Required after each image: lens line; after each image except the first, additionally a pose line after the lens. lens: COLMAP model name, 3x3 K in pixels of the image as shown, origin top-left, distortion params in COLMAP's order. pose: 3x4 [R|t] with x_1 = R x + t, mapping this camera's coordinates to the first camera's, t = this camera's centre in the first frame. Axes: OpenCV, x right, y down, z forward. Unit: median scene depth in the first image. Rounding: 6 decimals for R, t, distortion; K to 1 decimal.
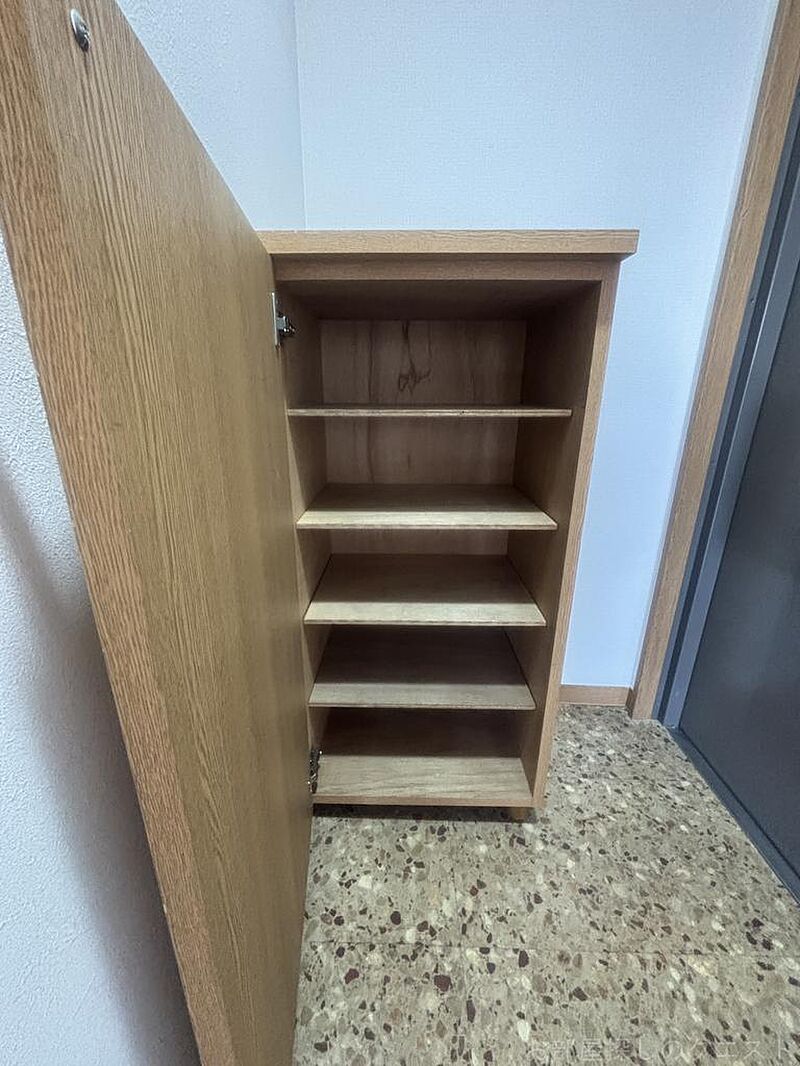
lens RADIAL K [[433.7, 0, 392.2], [0, 433.7, 527.7], [0, 0, 1]] dist [0.000011, -0.001187]
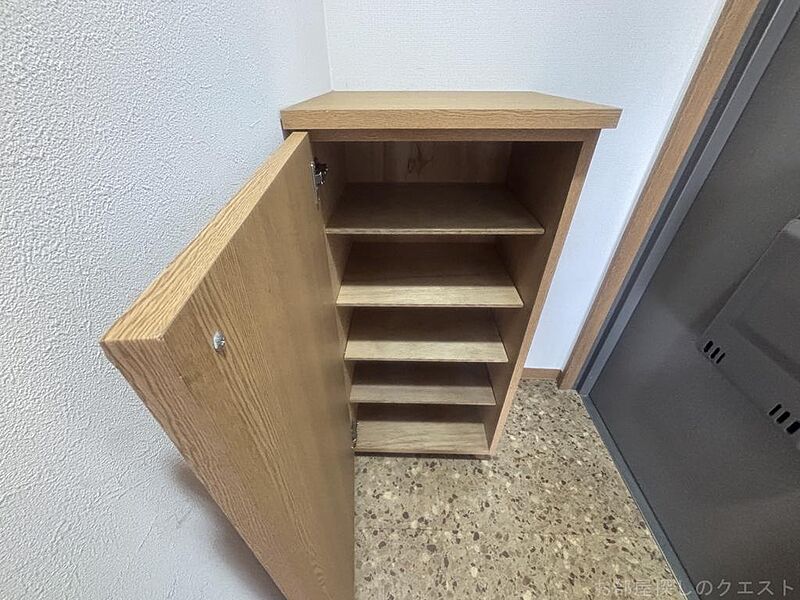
lens RADIAL K [[325.5, 0, 391.8], [0, 325.5, 302.3], [0, 0, 1]] dist [0.000011, -0.001187]
pose [[0.999907, -0.004157, -0.012994, -0.026832], [0.007956, 0.951399, 0.307858, -0.326210], [0.011083, -0.307933, 0.951344, 0.002485]]
